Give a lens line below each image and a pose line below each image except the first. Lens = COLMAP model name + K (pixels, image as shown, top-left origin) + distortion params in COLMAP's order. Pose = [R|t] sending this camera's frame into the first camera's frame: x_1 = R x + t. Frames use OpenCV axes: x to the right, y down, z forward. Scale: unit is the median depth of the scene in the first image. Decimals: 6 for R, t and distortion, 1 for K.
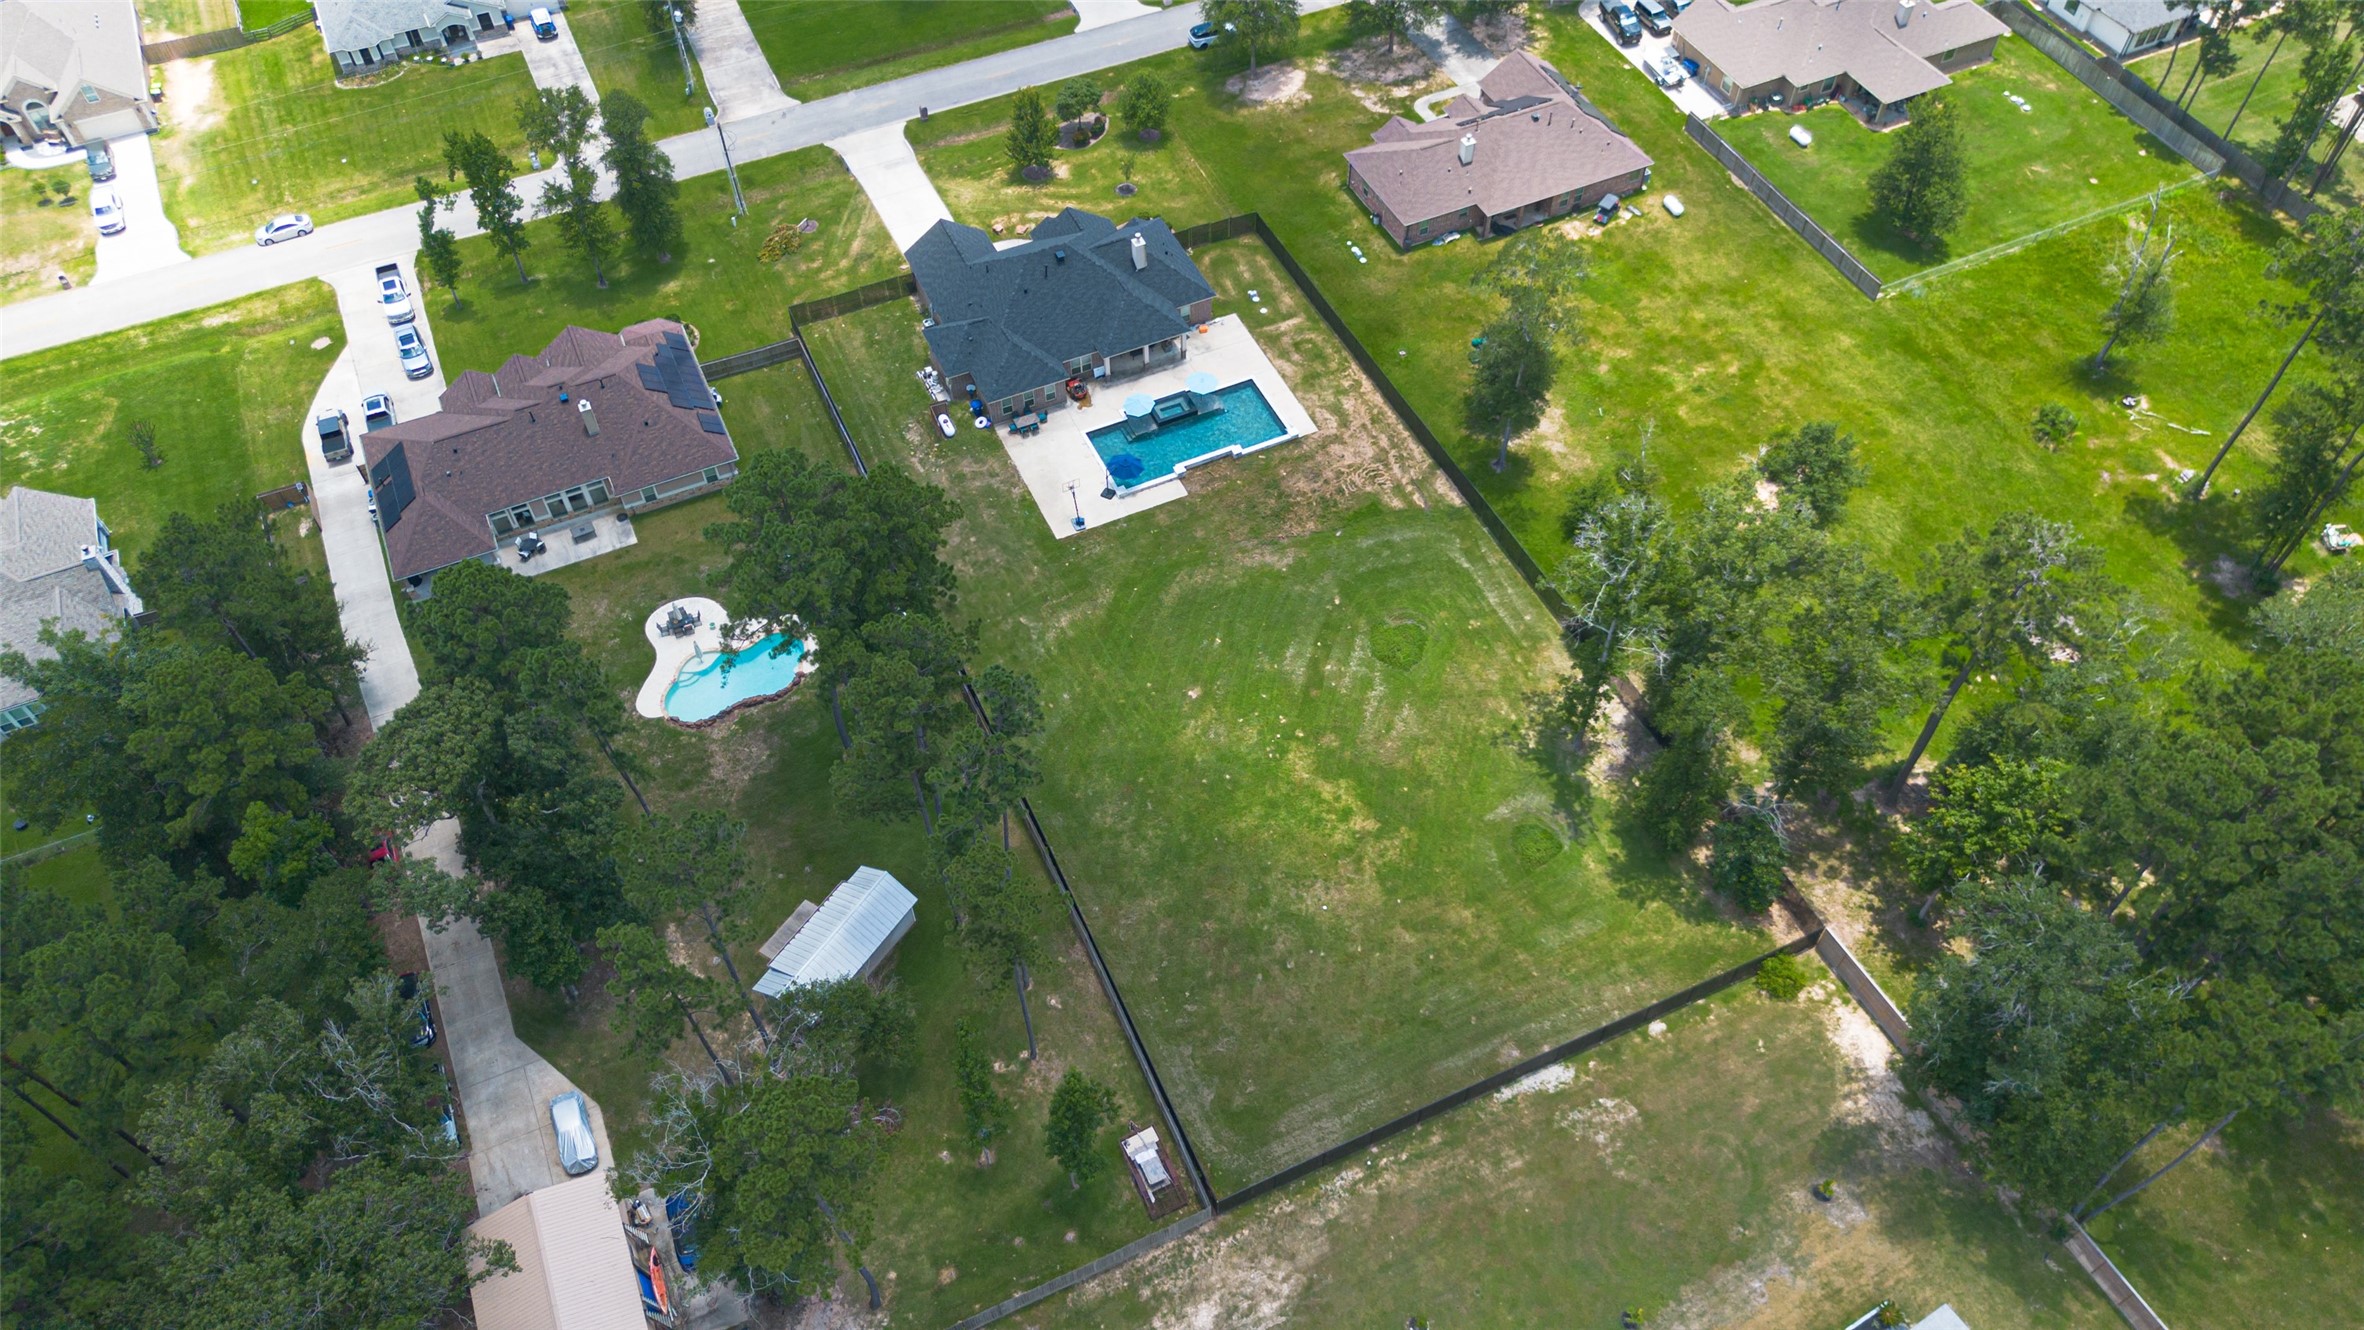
lens RADIAL K [[1680.6, 0, 1182.0], [0, 1680.6, 665.0], [0, 0, 1]] dist [0.096555, -0.128501]
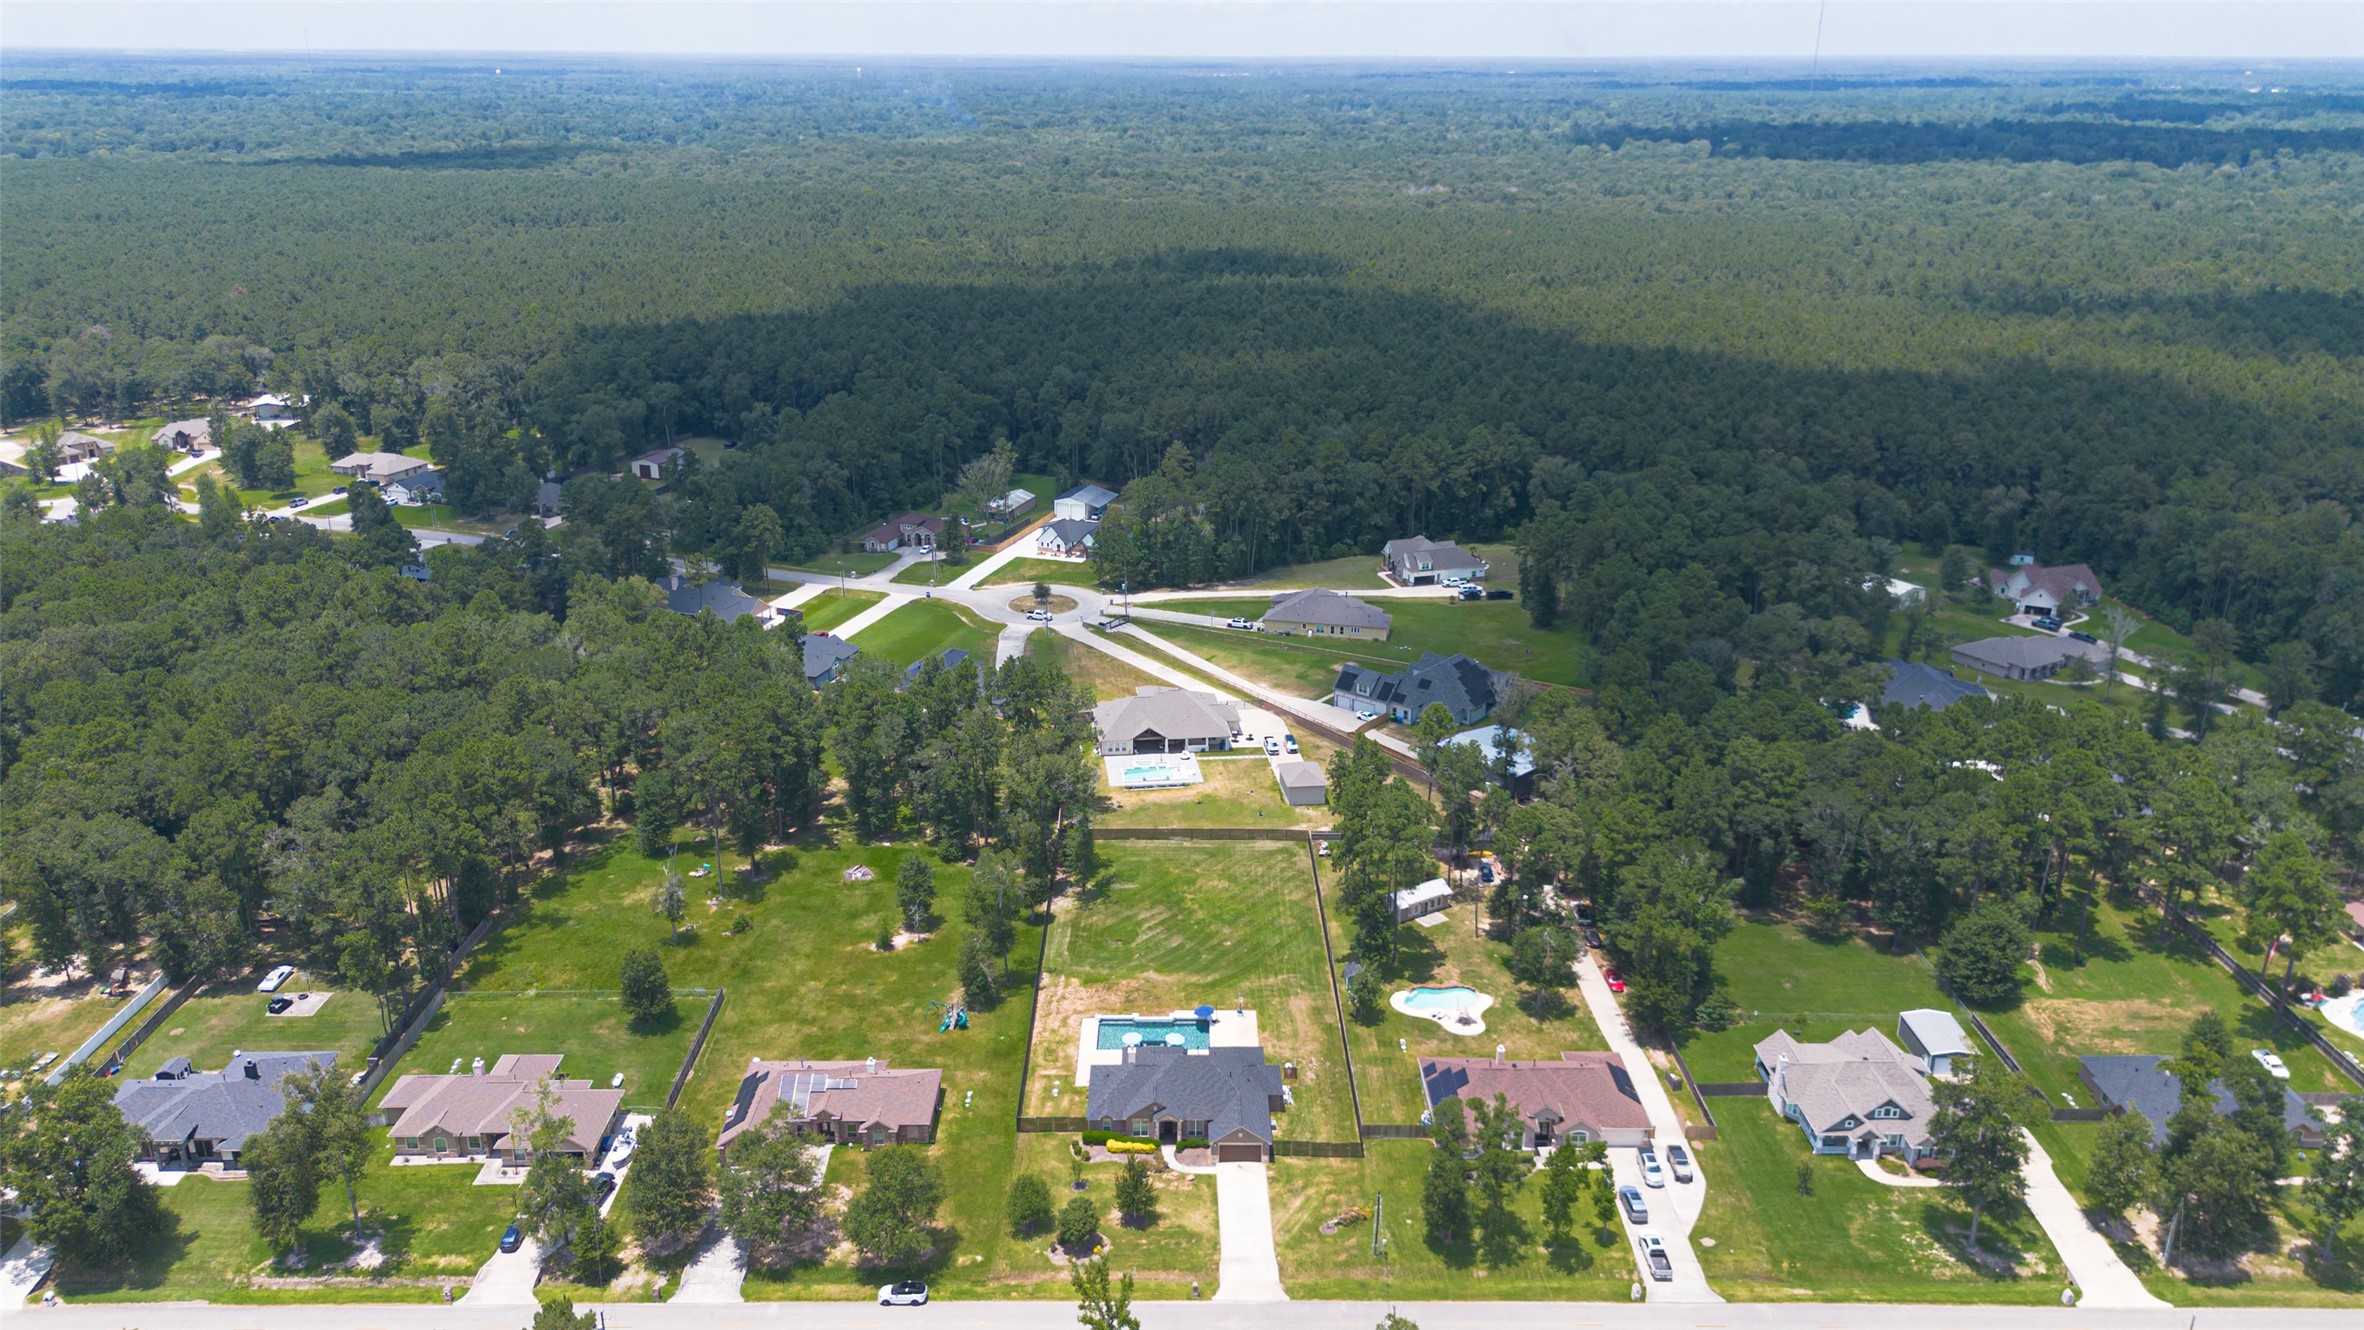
lens RADIAL K [[1680.6, 0, 1182.0], [0, 1680.6, 665.0], [0, 0, 1]] dist [0.096555, -0.128501]
pose [[-0.910385, -0.134965, 0.391131, -0.619361], [0.330153, 0.332833, 0.883301, -1.709718], [-0.249396, 0.933278, -0.258447, 1.080587]]
